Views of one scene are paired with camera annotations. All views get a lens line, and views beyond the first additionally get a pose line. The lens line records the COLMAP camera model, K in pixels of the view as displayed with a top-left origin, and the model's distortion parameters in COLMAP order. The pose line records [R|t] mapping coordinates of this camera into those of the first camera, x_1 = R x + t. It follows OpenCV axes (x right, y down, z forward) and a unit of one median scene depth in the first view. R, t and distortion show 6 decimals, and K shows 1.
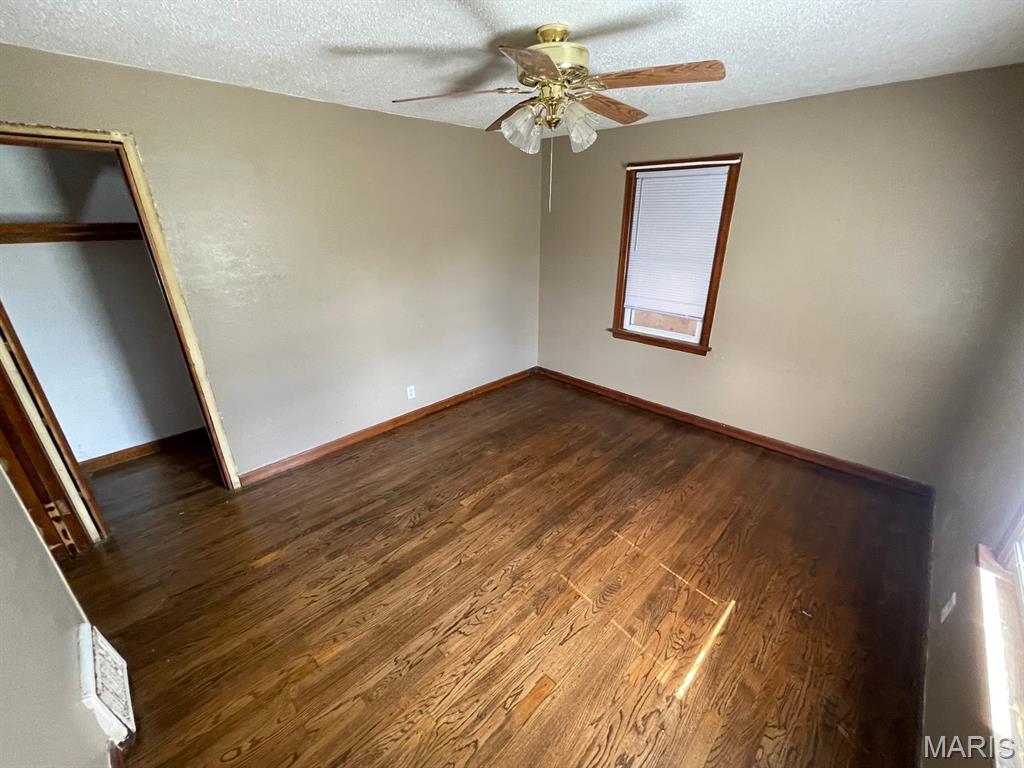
lens RADIAL K [[415.0, 0, 510.9], [0, 415.0, 388.4], [0, 0, 1]] dist [-0.000734, 0.000939]
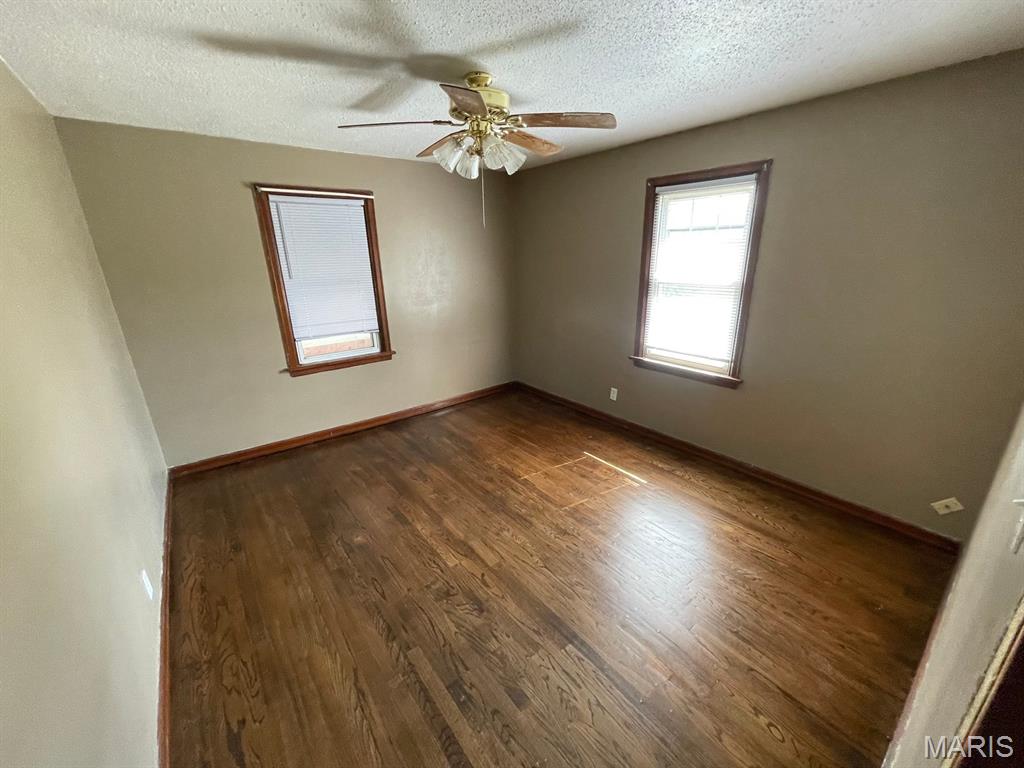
lens RADIAL K [[415.0, 0, 510.9], [0, 415.0, 388.4], [0, 0, 1]] dist [-0.000734, 0.000939]
pose [[0.132847, -0.314540, 0.939902, -0.787424], [0.398414, 0.885265, 0.239943, -0.196082], [-0.907534, 0.342594, 0.242922, 0.571887]]
